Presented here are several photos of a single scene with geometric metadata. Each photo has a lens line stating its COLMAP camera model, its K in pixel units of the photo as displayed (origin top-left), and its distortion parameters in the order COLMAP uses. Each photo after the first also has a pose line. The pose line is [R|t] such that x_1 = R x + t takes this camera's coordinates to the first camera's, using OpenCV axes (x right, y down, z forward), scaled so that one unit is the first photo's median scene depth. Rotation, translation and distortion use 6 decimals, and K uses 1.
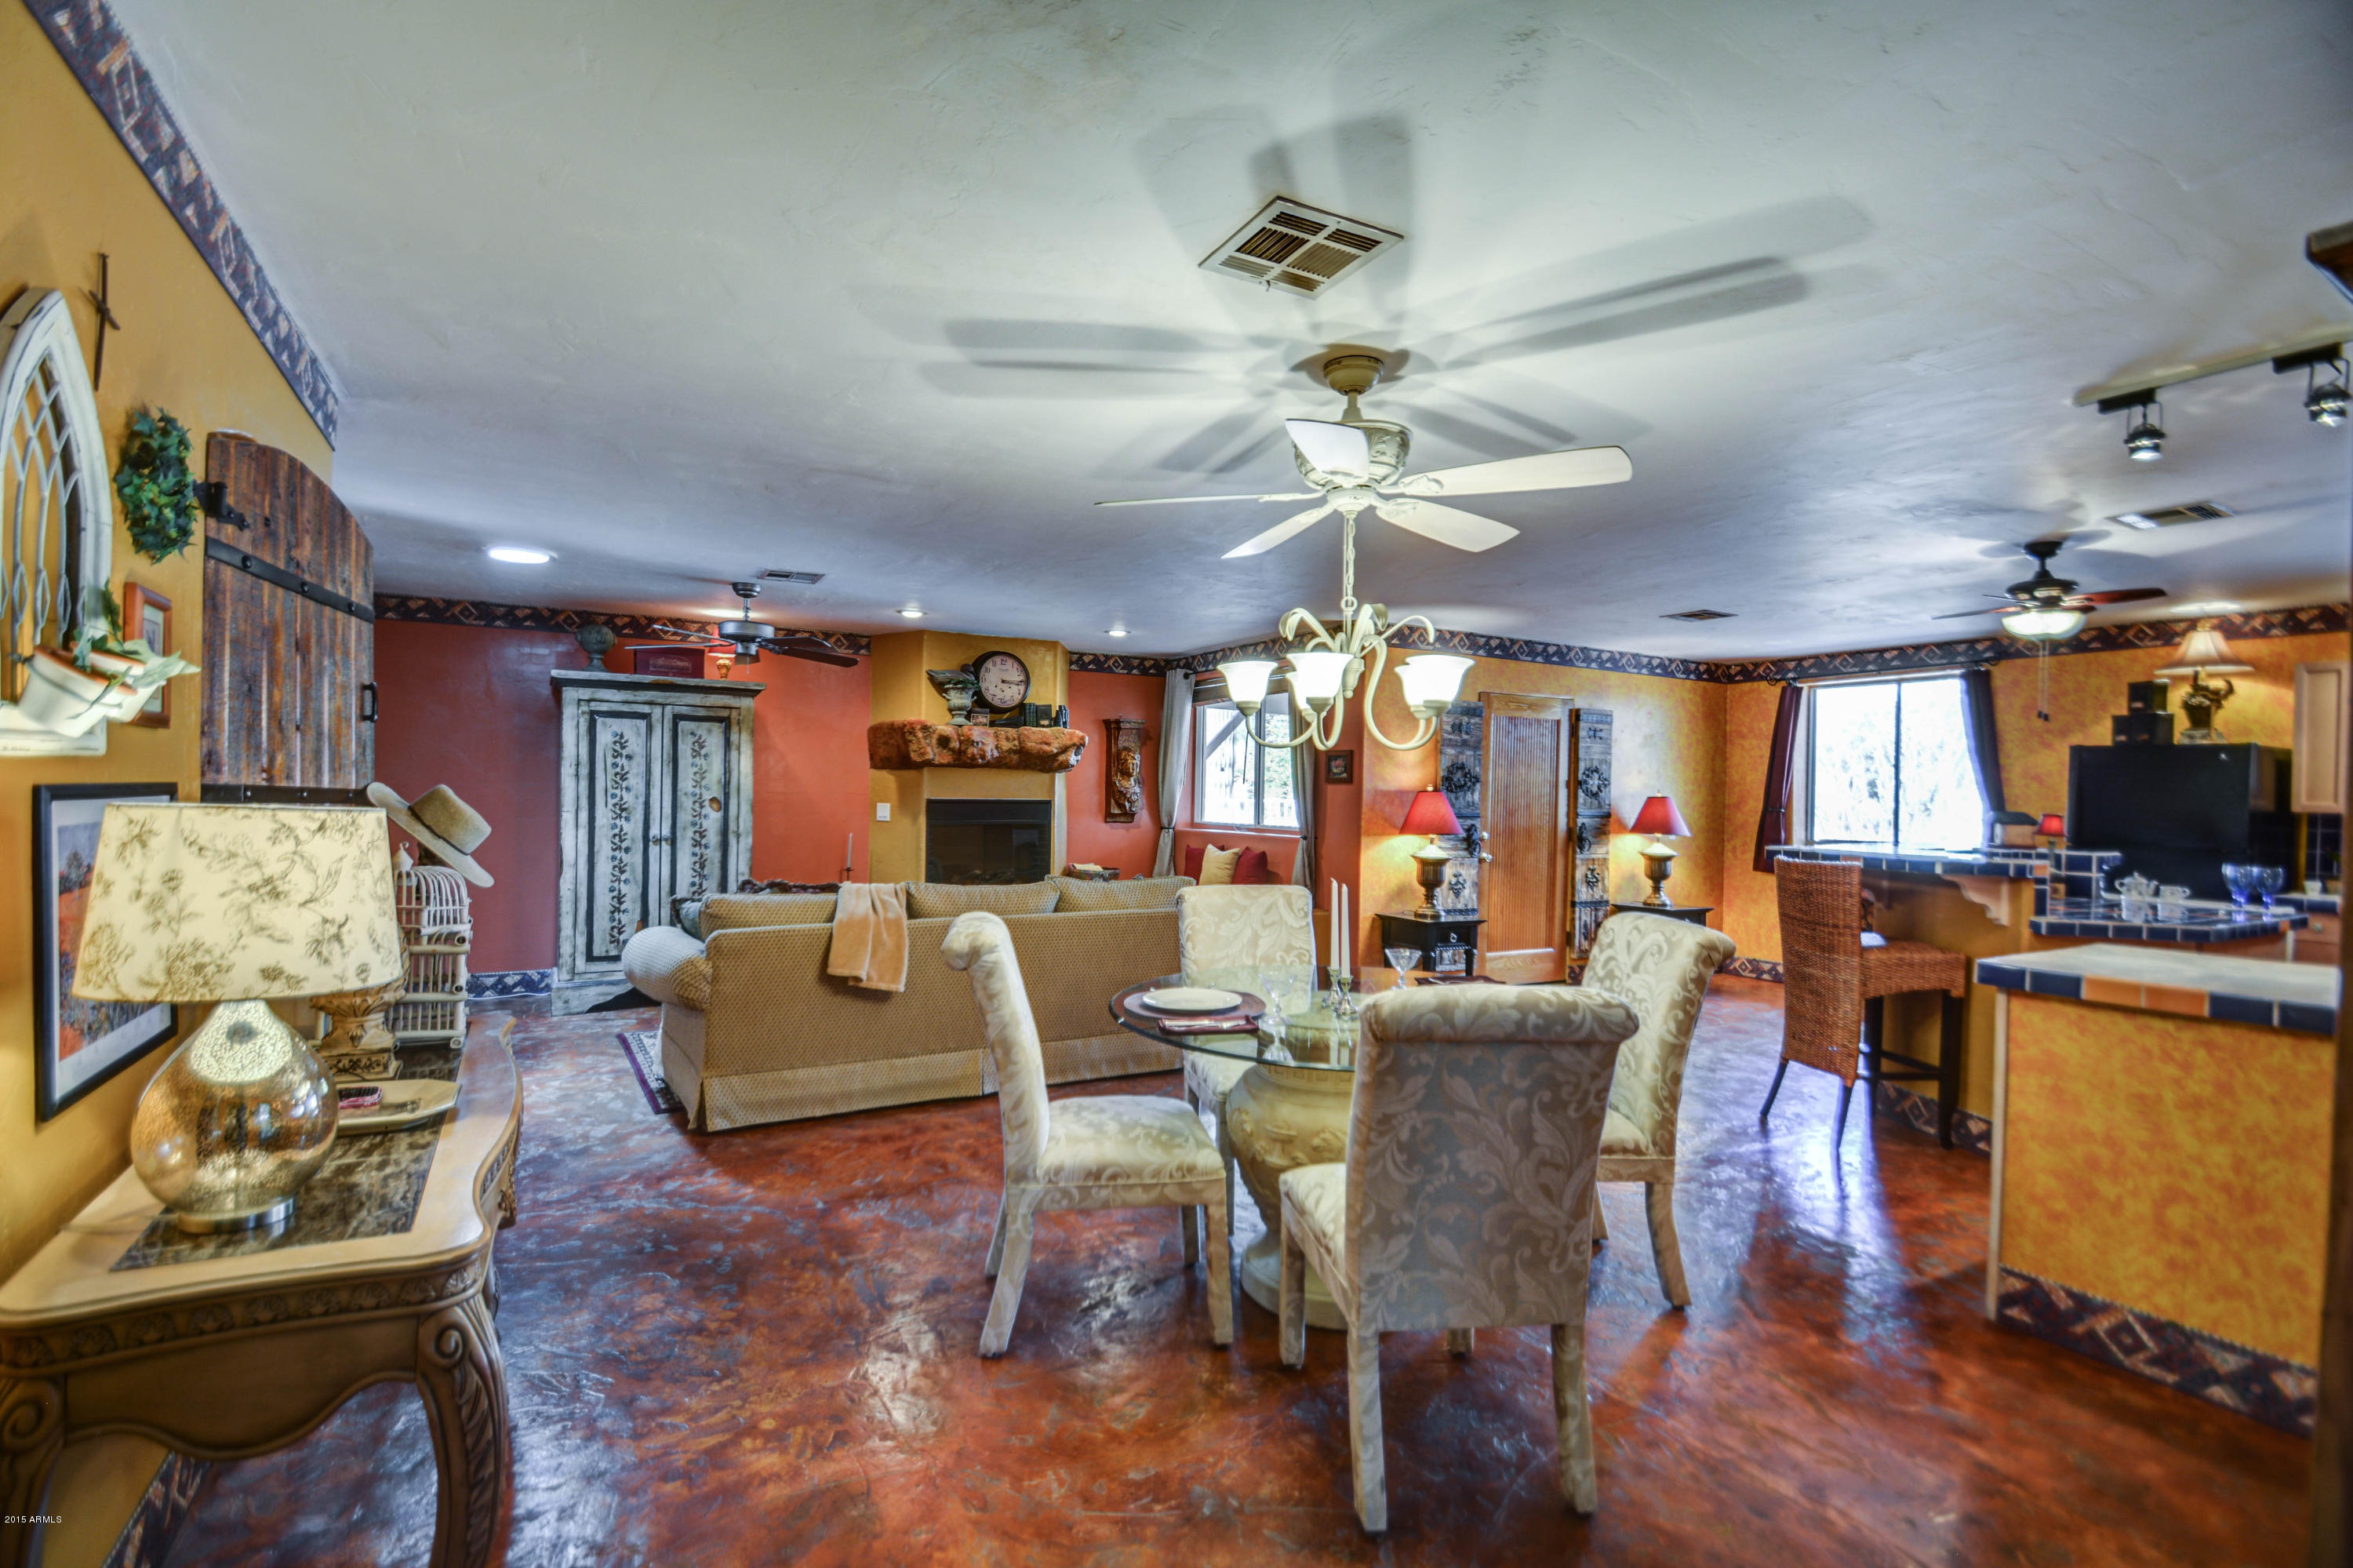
lens RADIAL K [[1044.0, 0, 1147.5], [0, 1044.0, 815.5], [0, 0, 1]] dist [0.004796, -0.012656]
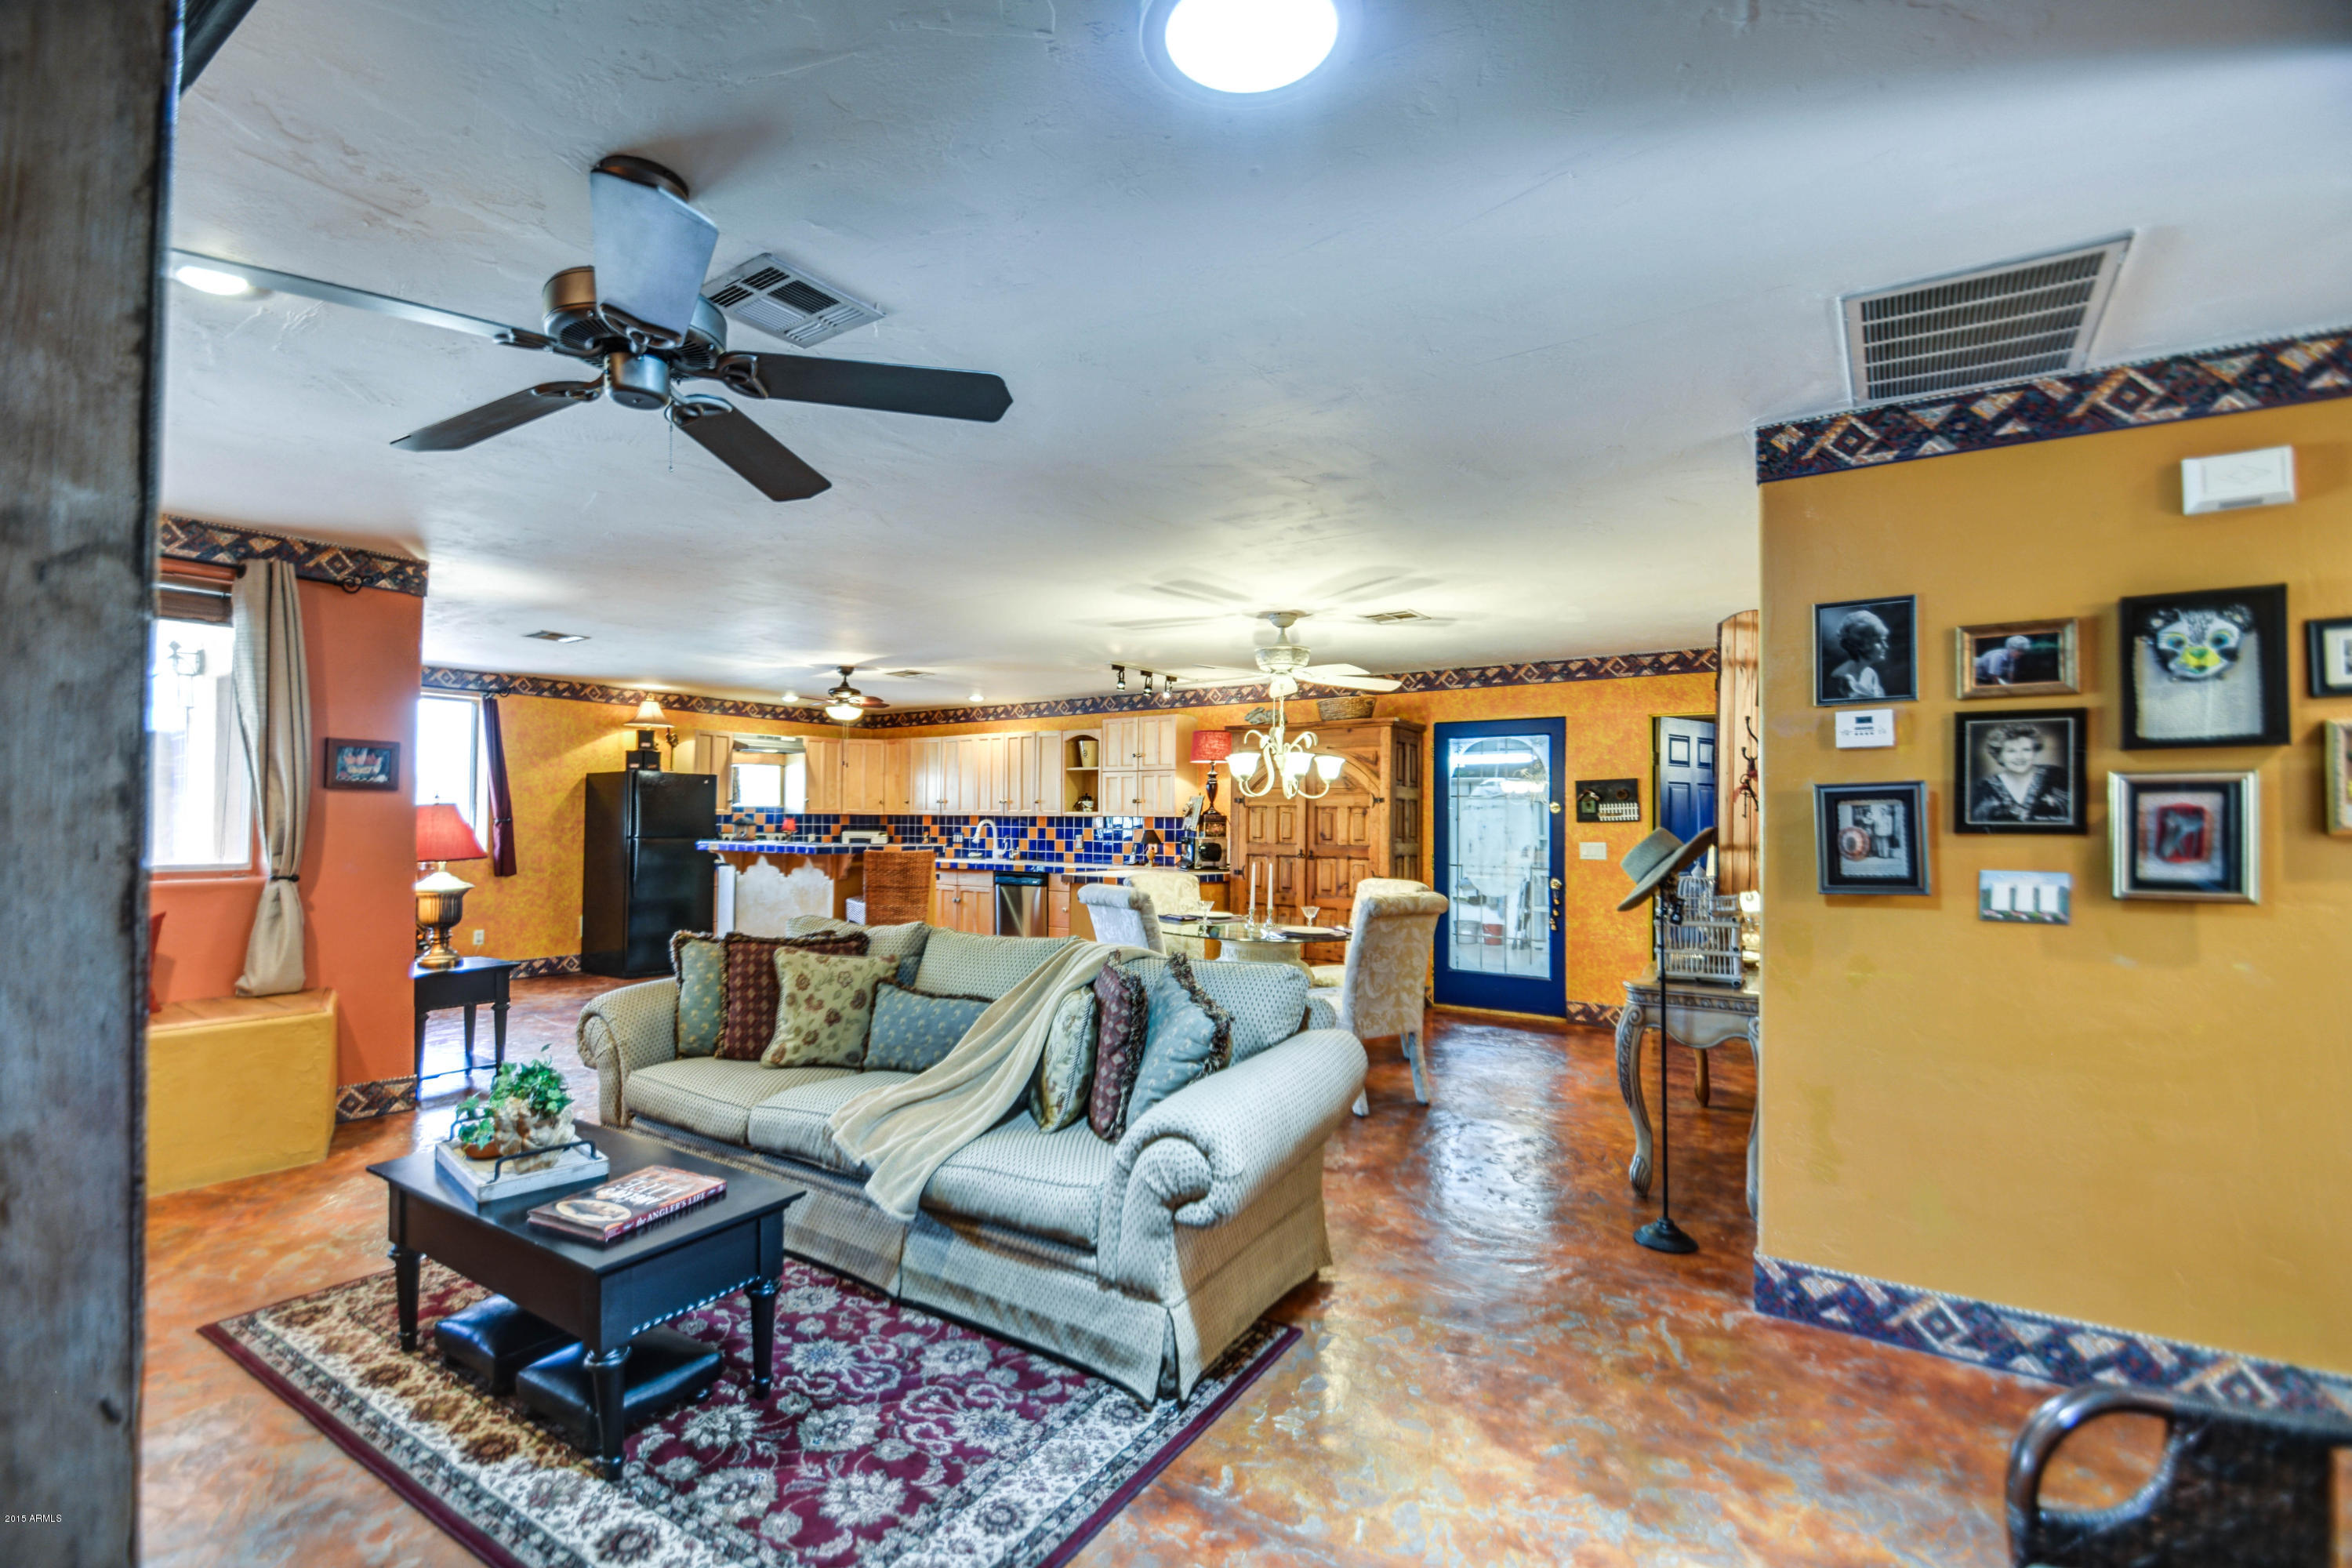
lens RADIAL K [[1043.5, 0, 1157.1], [0, 1043.5, 802.3], [0, 0, 1]] dist [0.004796, -0.012656]
pose [[-0.442774, -0.006036, 0.896613, -0.723525], [0.000272, 0.999976, 0.006866, -0.029988], [-0.896633, 0.003284, -0.442762, 0.938107]]
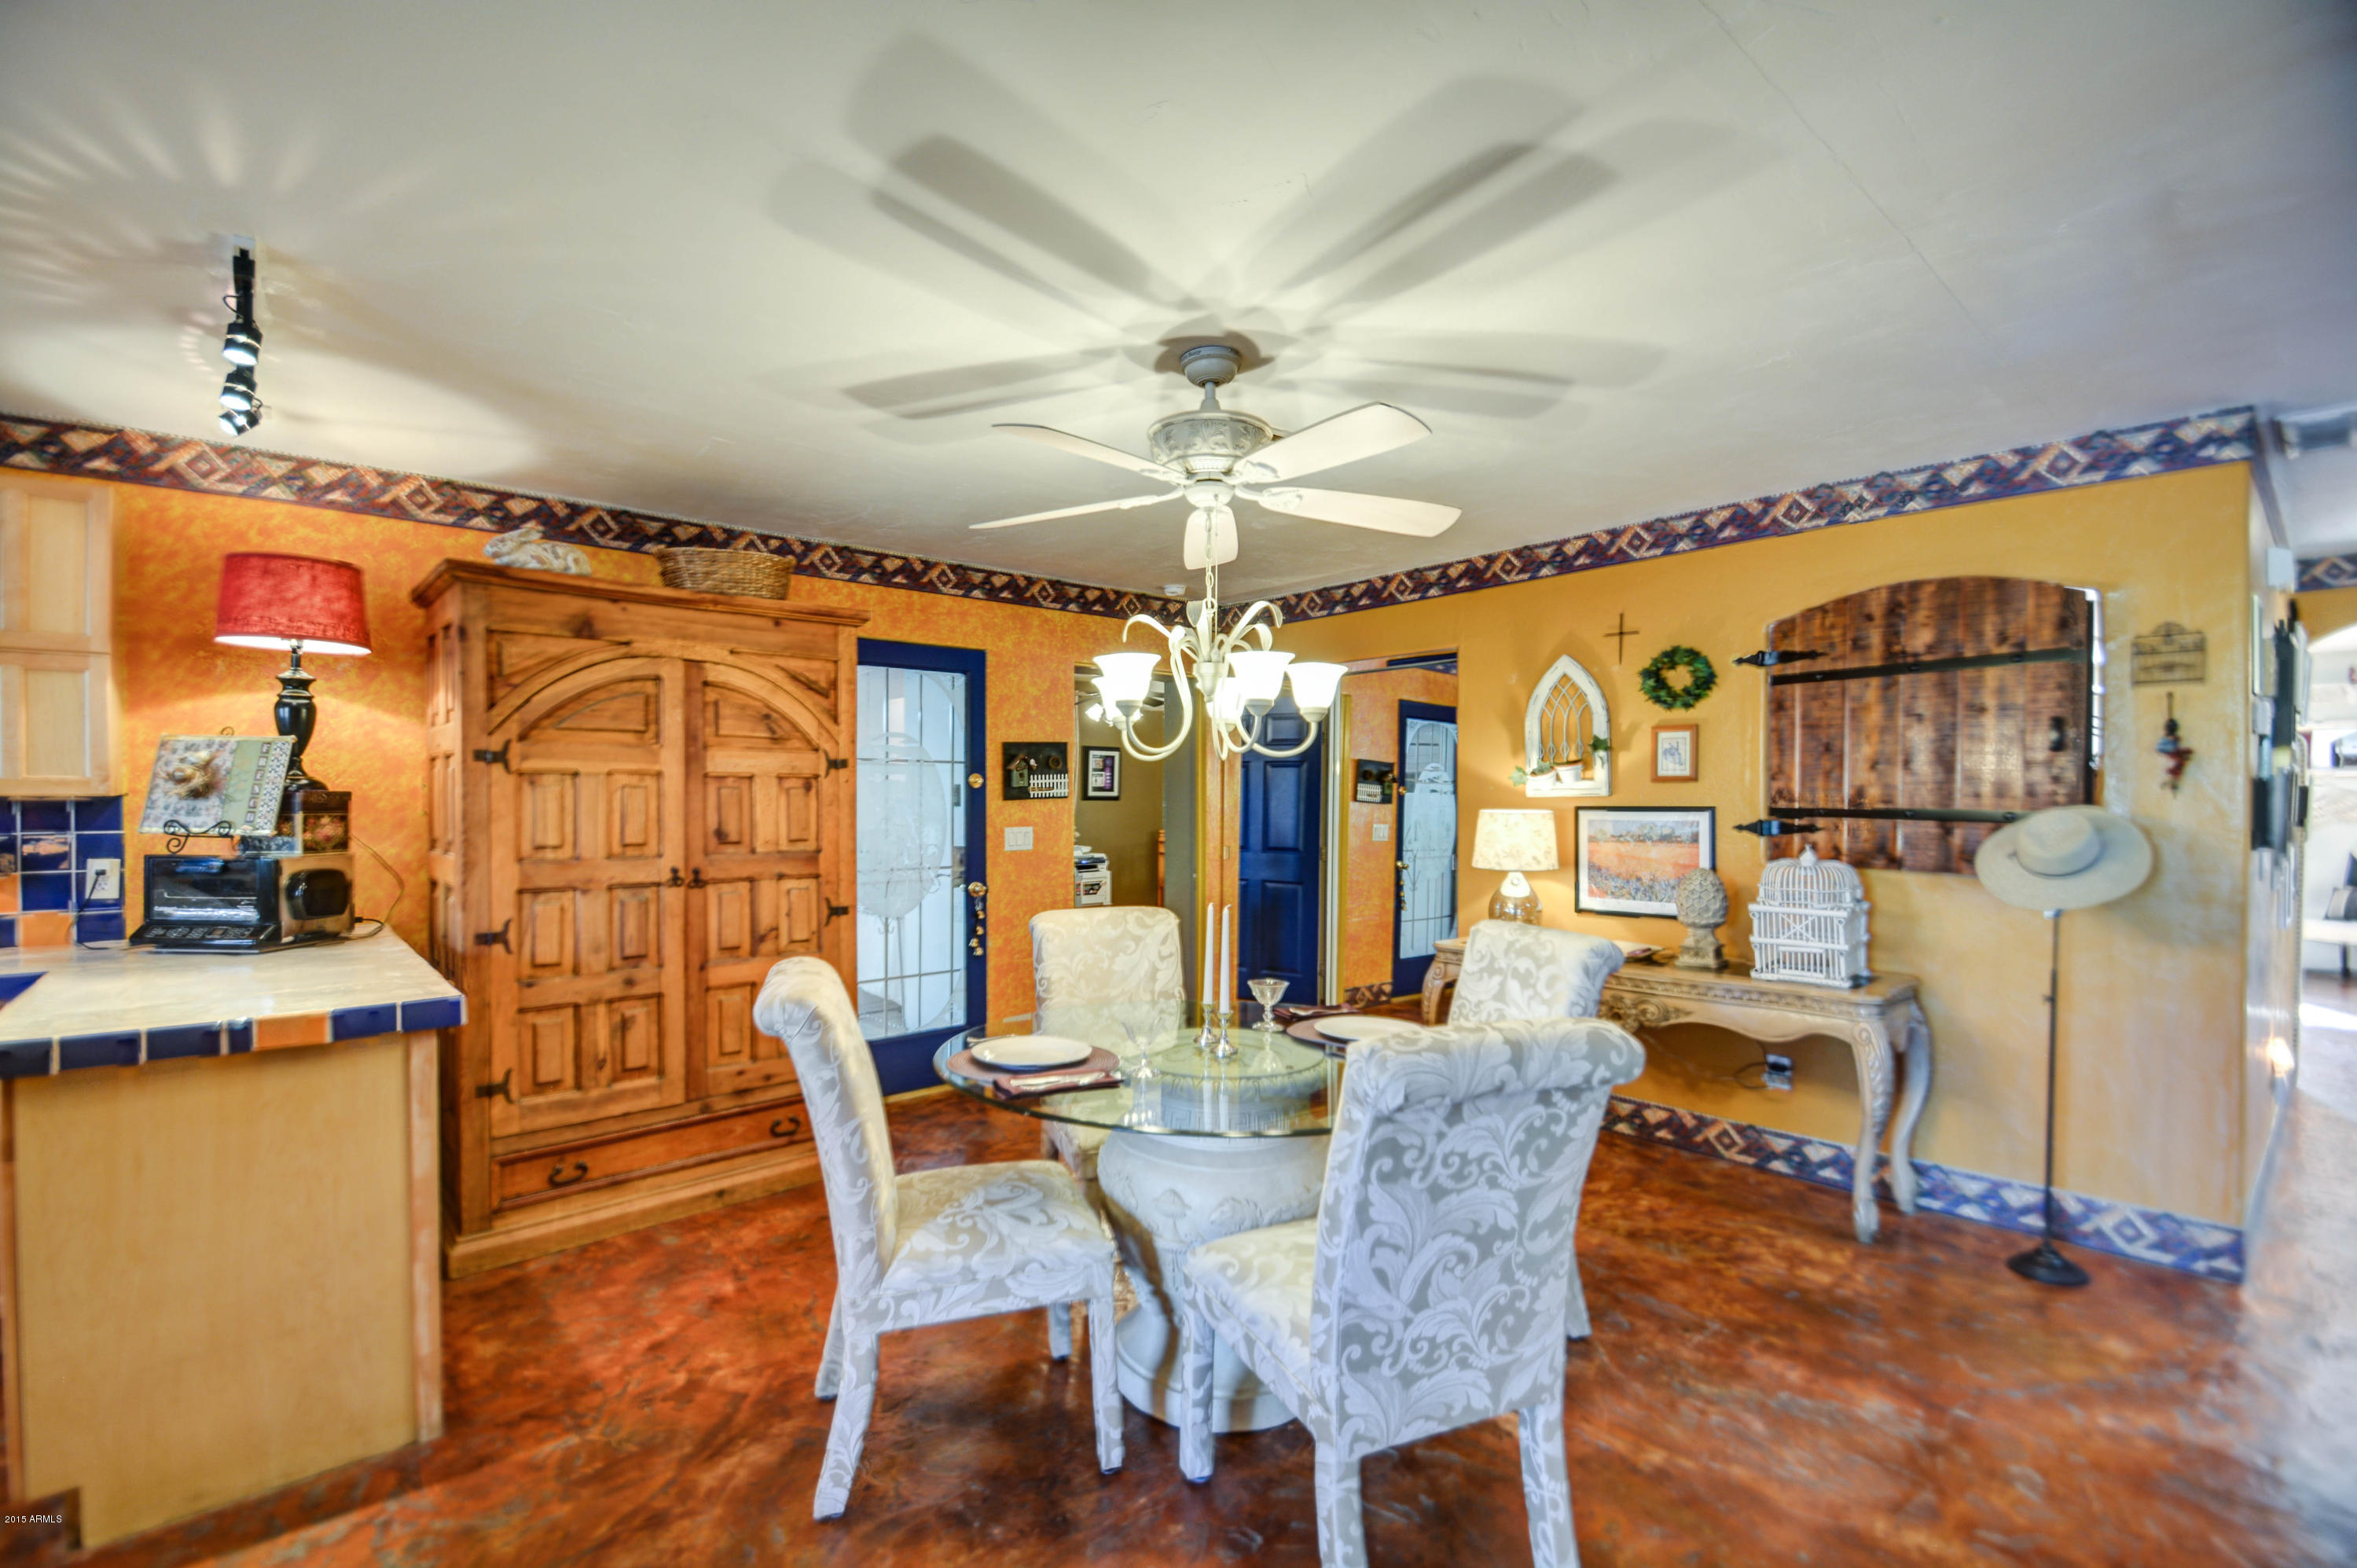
lens RADIAL K [[1045.8, 0, 1142.3], [0, 1045.8, 798.9], [0, 0, 1]] dist [0.004796, -0.012656]
pose [[-0.977177, -0.014441, -0.211934, 0.182810], [-0.018590, 0.999672, 0.017597, -0.017213], [0.211610, 0.021135, -0.977126, 0.841508]]
